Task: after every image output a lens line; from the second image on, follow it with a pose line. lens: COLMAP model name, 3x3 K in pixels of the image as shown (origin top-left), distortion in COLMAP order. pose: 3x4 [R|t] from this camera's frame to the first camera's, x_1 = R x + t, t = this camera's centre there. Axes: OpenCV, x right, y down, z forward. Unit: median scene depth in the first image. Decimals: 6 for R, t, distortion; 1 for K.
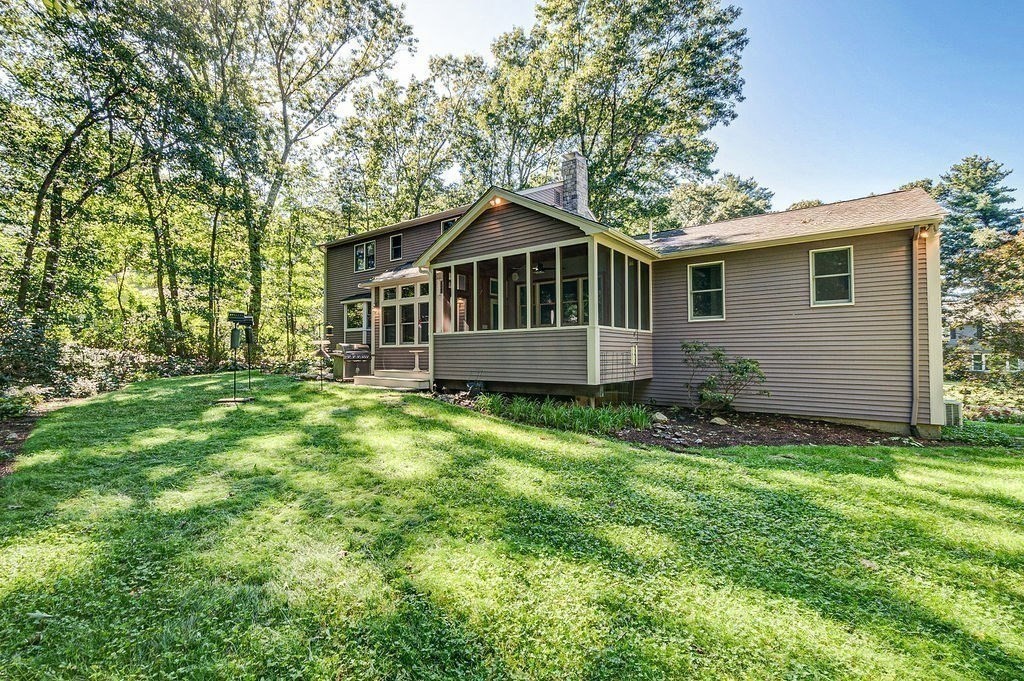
lens RADIAL K [[448.2, 0, 516.4], [0, 448.2, 338.7], [0, 0, 1]] dist [0.014002, -0.004676]
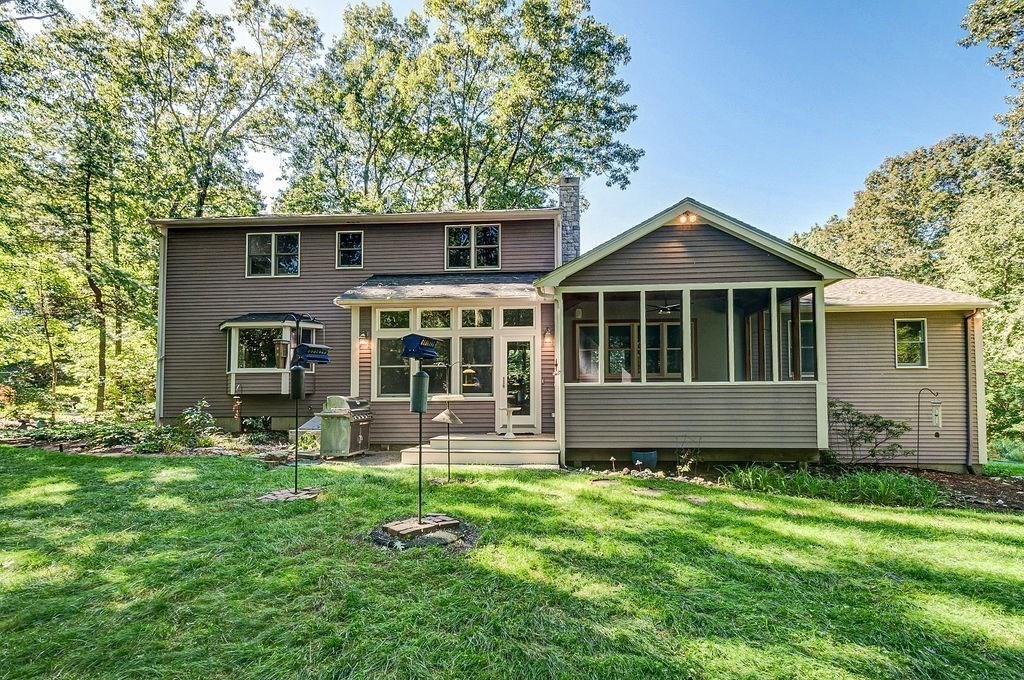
lens RADIAL K [[460.4, 0, 511.9], [0, 460.4, 376.2], [0, 0, 1]] dist [0.016074, -0.000057]
pose [[0.834091, 0.024327, 0.551091, -0.703143], [-0.016837, 0.999684, -0.018646, -0.009678], [-0.551370, 0.006274, 0.834237, 0.472551]]
